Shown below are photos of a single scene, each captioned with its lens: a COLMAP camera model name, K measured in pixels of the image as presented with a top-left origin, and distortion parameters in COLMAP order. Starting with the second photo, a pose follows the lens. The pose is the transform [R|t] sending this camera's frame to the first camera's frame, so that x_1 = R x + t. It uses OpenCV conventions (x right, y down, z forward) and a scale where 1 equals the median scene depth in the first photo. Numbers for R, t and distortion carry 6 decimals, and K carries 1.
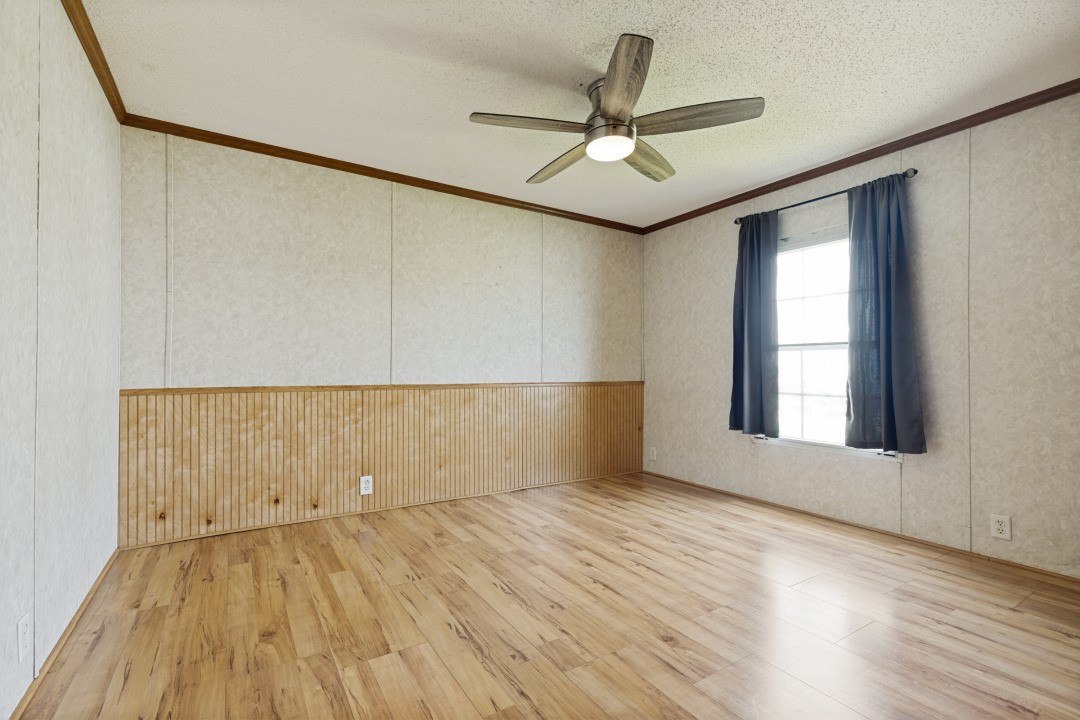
lens RADIAL K [[396.6, 0, 540.8], [0, 396.6, 371.0], [0, 0, 1]] dist [0.000996, 0.000085]
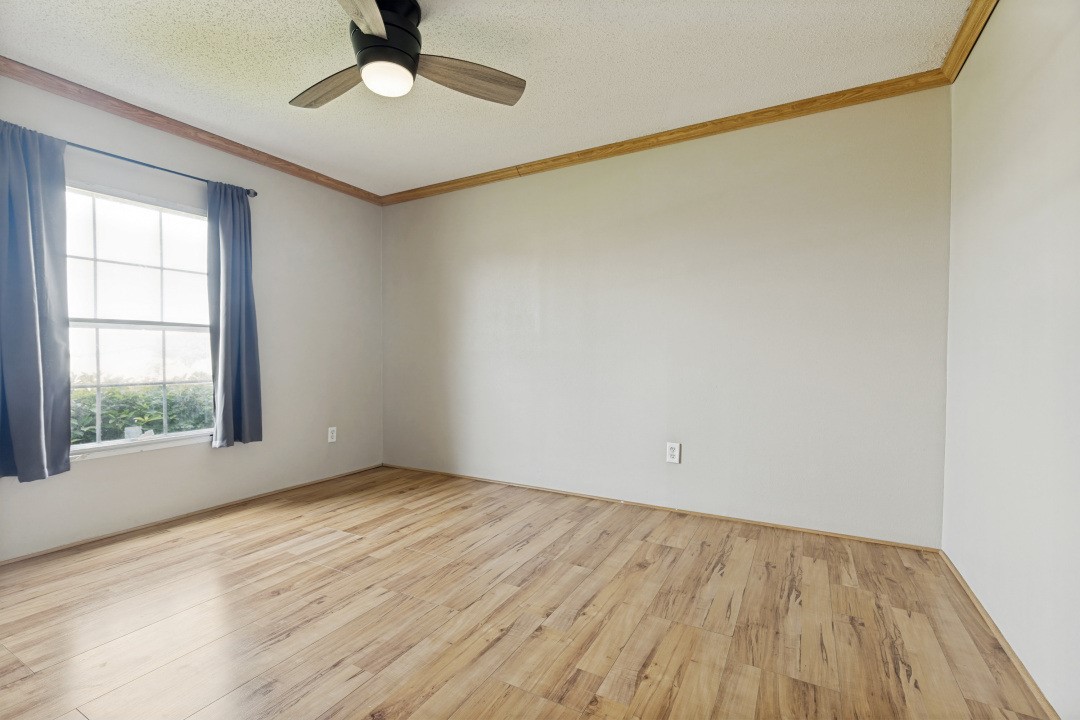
lens RADIAL K [[483.4, 0, 535.6], [0, 483.4, 365.4], [0, 0, 1]] dist [0.003215, 0.000384]
pose [[-0.384300, -0.021055, 0.922968, -1.251677], [-0.001057, 0.999749, 0.022367, 0.000691], [-0.923208, 0.007620, -0.384226, 1.211271]]
